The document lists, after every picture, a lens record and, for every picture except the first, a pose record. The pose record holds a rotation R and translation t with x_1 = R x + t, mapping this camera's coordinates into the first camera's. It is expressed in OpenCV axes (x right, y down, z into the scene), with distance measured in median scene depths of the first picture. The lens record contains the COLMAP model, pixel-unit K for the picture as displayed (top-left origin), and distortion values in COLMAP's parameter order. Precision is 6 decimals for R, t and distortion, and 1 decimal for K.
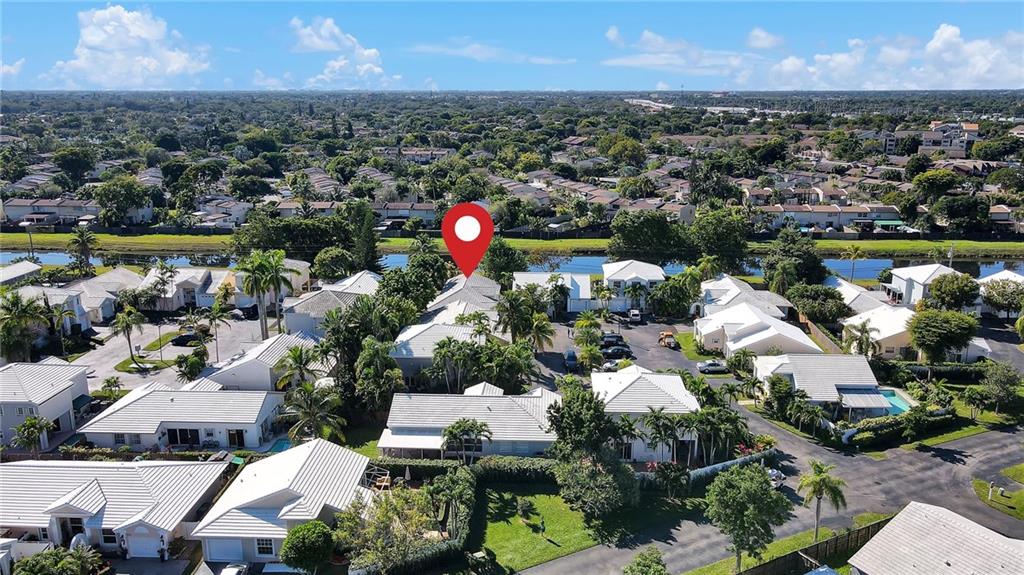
lens RADIAL K [[773.7, 0, 512.0], [0, 773.7, 287.5], [0, 0, 1]] dist [-0.011416, 0.038759]
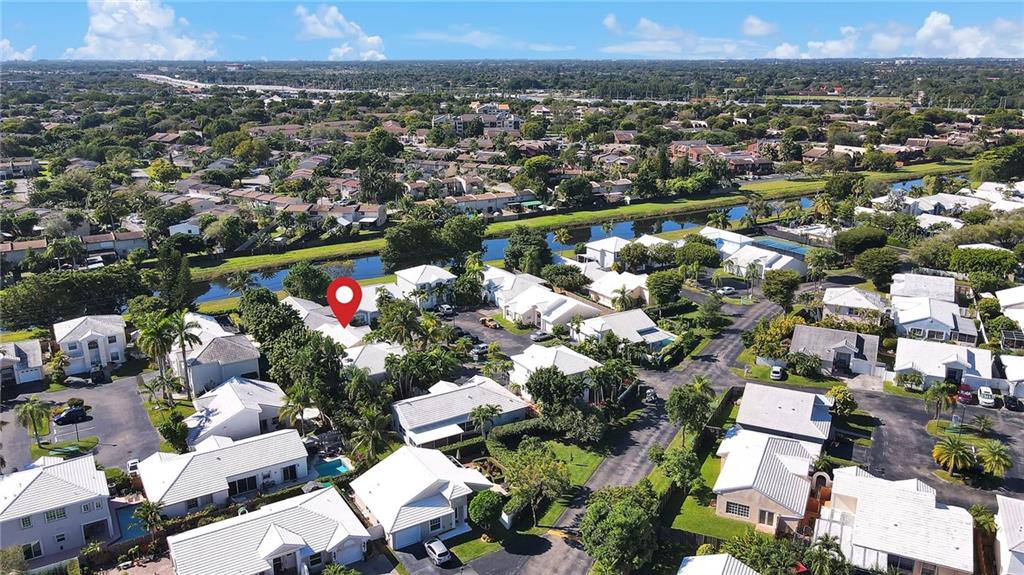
lens RADIAL K [[773.7, 0, 512.0], [0, 773.7, 287.5], [0, 0, 1]] dist [-0.011416, 0.038759]
pose [[0.824323, -0.164056, 0.541828, -0.616279], [0.143692, 0.986380, 0.080049, -0.120728], [-0.547580, 0.011870, 0.836669, -0.165012]]
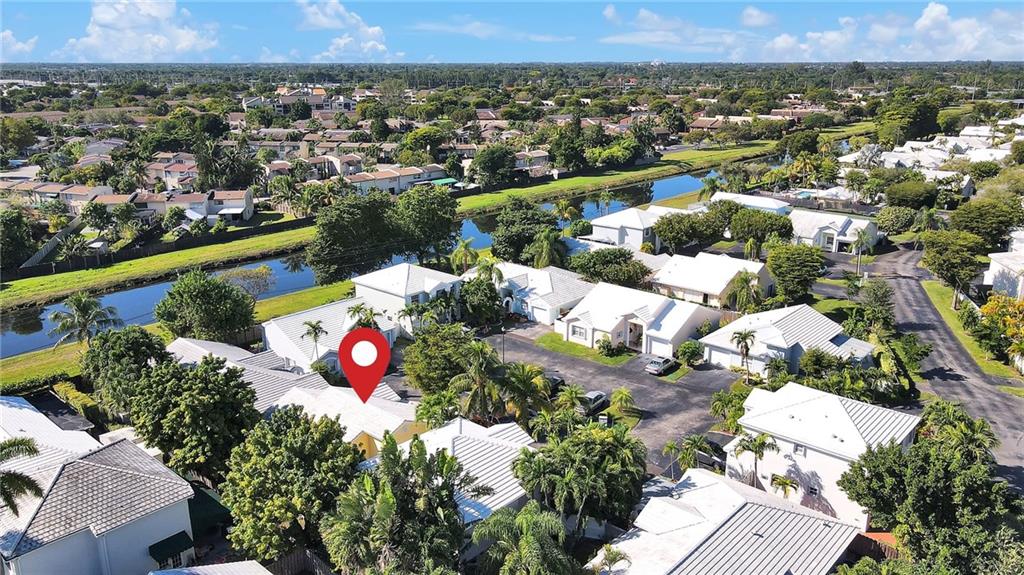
lens RADIAL K [[773.7, 0, 512.0], [0, 773.7, 287.5], [0, 0, 1]] dist [-0.011416, 0.038759]
pose [[0.634487, -0.220147, 0.740920, -0.501530], [0.195741, 0.973098, 0.121511, -0.125649], [-0.747738, 0.067931, 0.660510, 0.667427]]
